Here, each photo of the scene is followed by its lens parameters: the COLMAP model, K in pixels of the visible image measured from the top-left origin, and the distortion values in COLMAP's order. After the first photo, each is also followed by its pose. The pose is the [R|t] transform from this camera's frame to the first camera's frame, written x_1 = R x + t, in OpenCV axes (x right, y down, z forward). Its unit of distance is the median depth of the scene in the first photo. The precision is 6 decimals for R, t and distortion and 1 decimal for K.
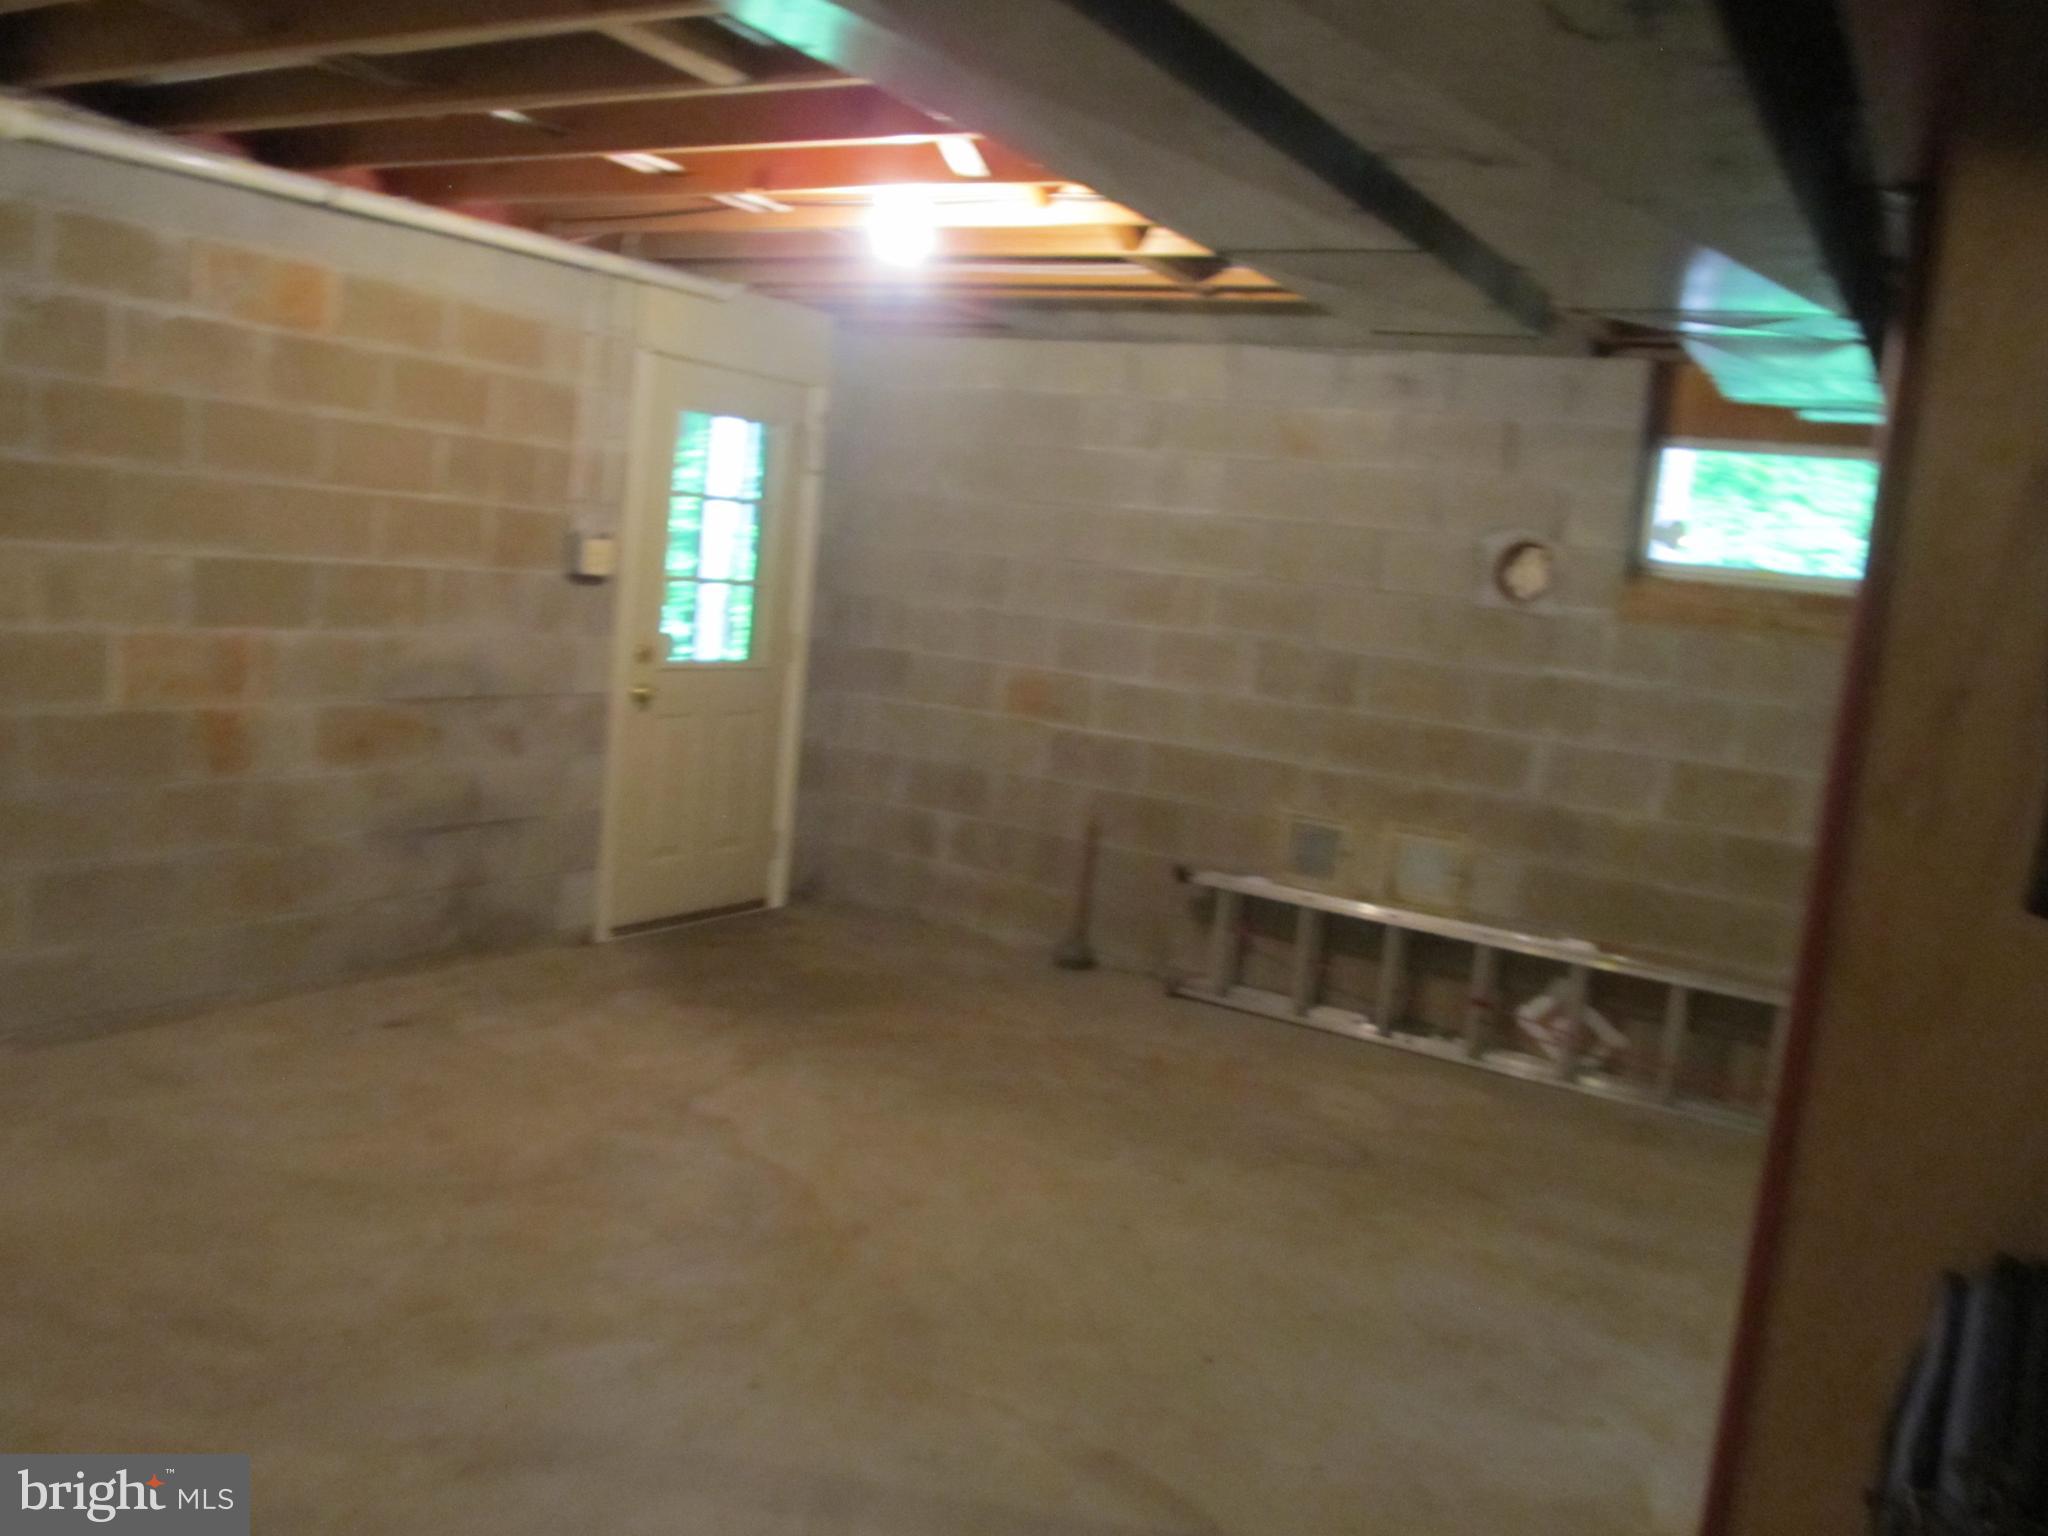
lens RADIAL K [[1693.9, 0, 1024.0], [0, 1693.9, 768.0], [0, 0, 1]] dist [-0.067488, 0.022262]
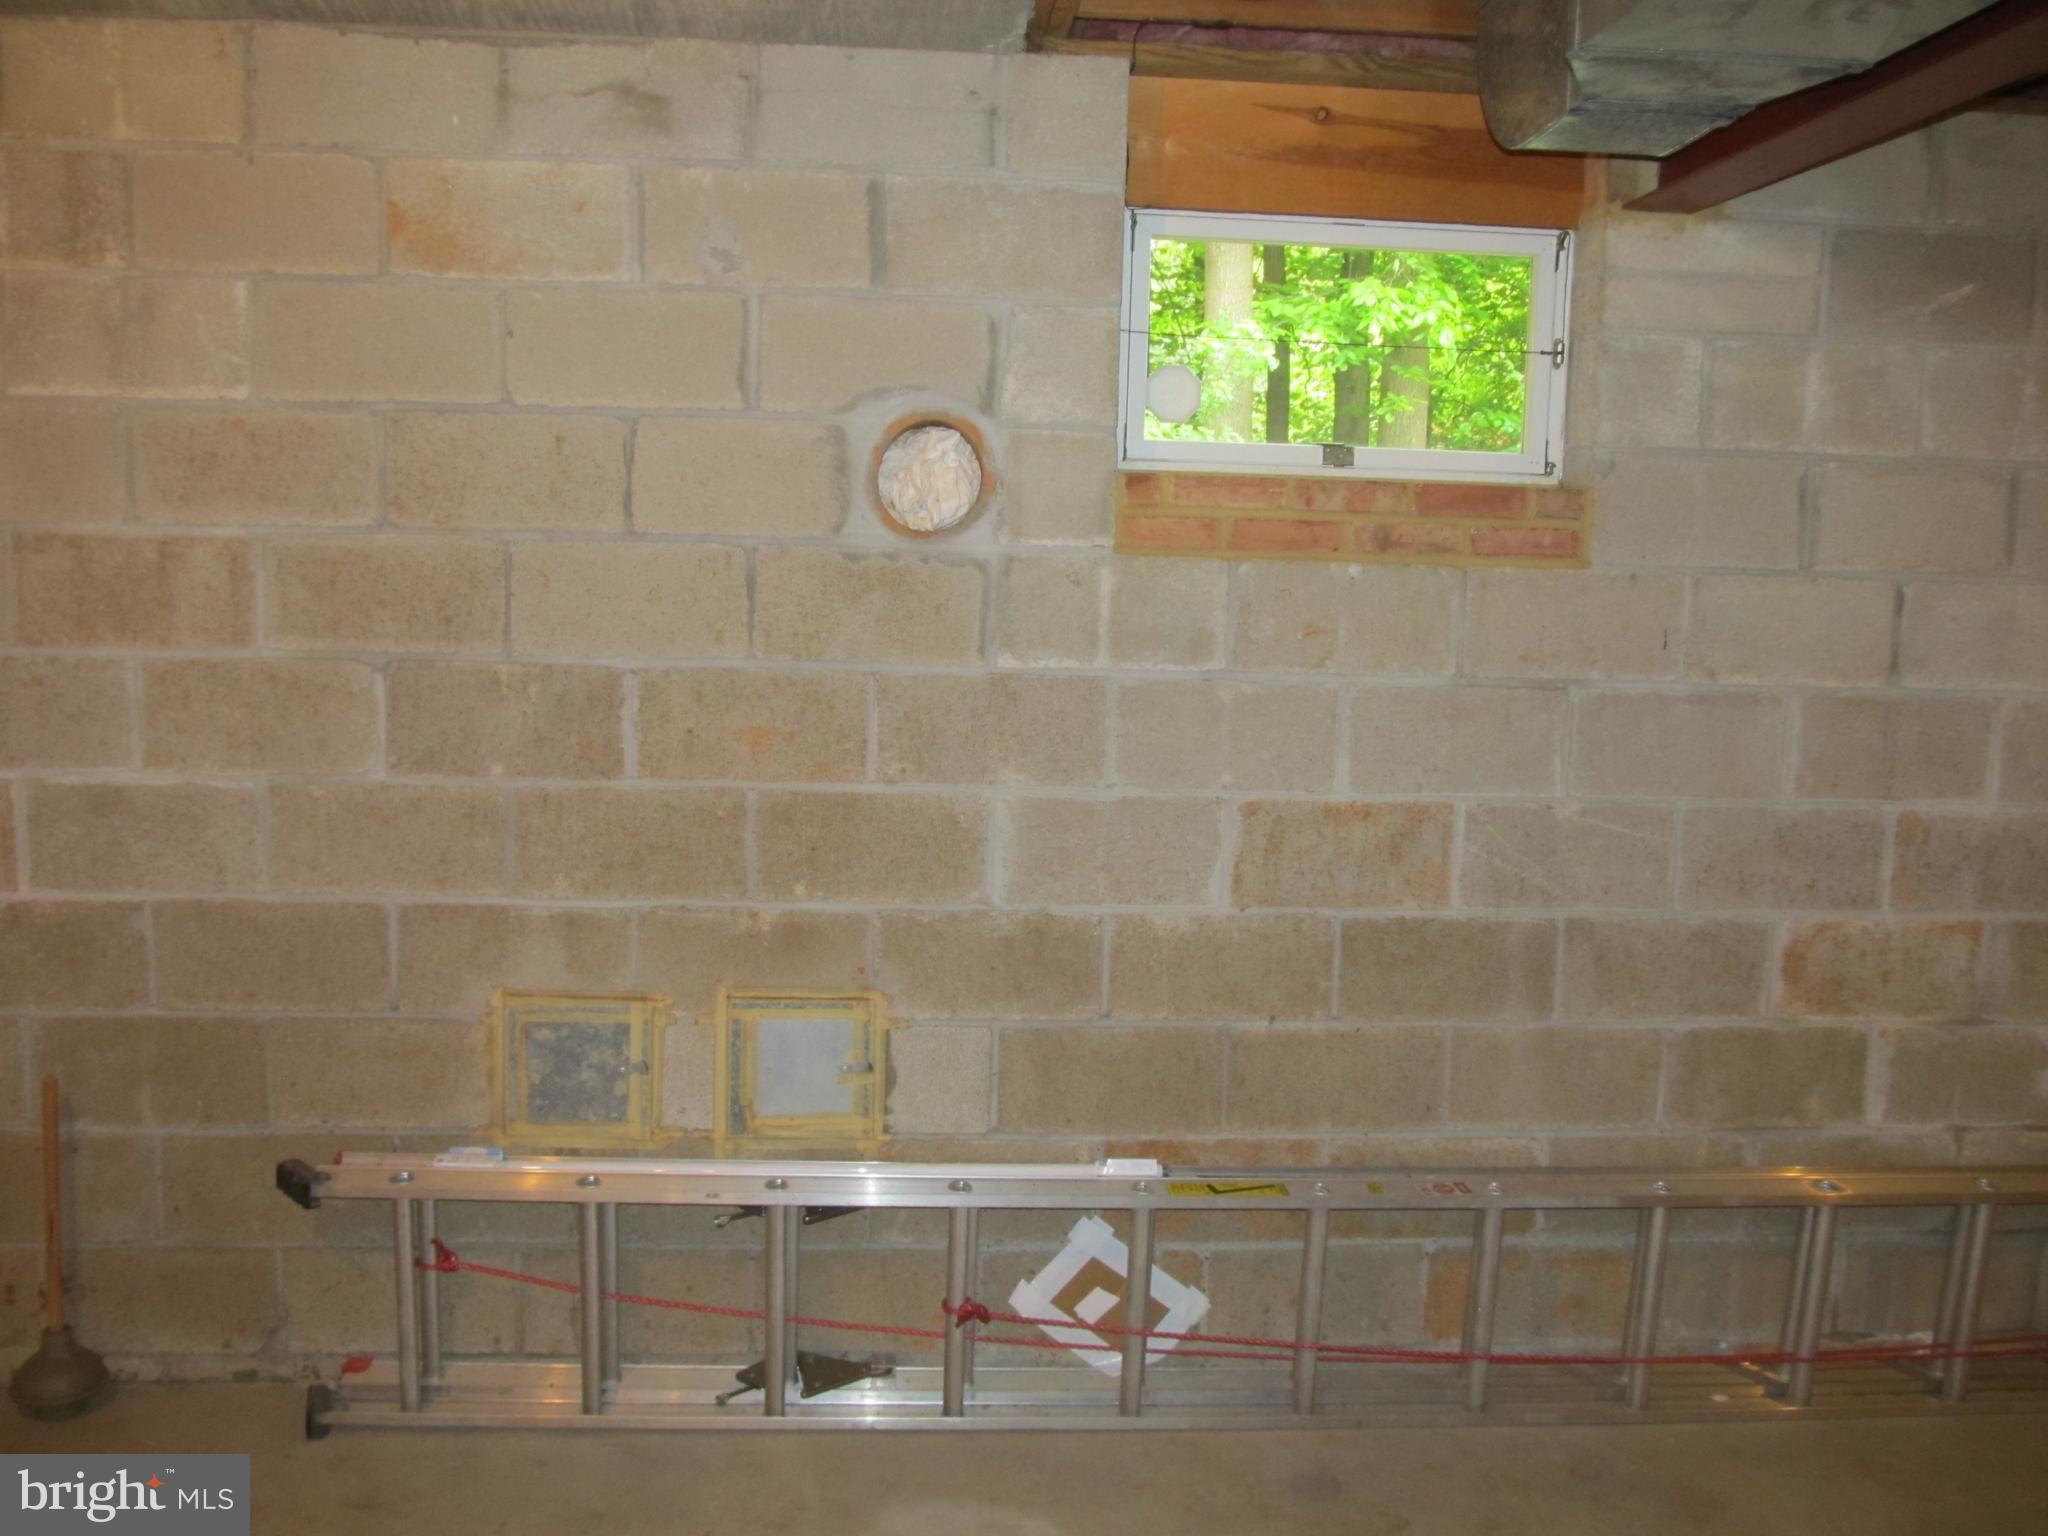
lens RADIAL K [[1693.9, 0, 1024.0], [0, 1693.9, 768.0], [0, 0, 1]] dist [-0.067488, 0.022262]
pose [[0.815190, -0.134497, 0.563361, 0.016996], [0.129226, 0.990381, 0.049451, -0.049487], [-0.564593, 0.032489, 0.824730, 0.552505]]
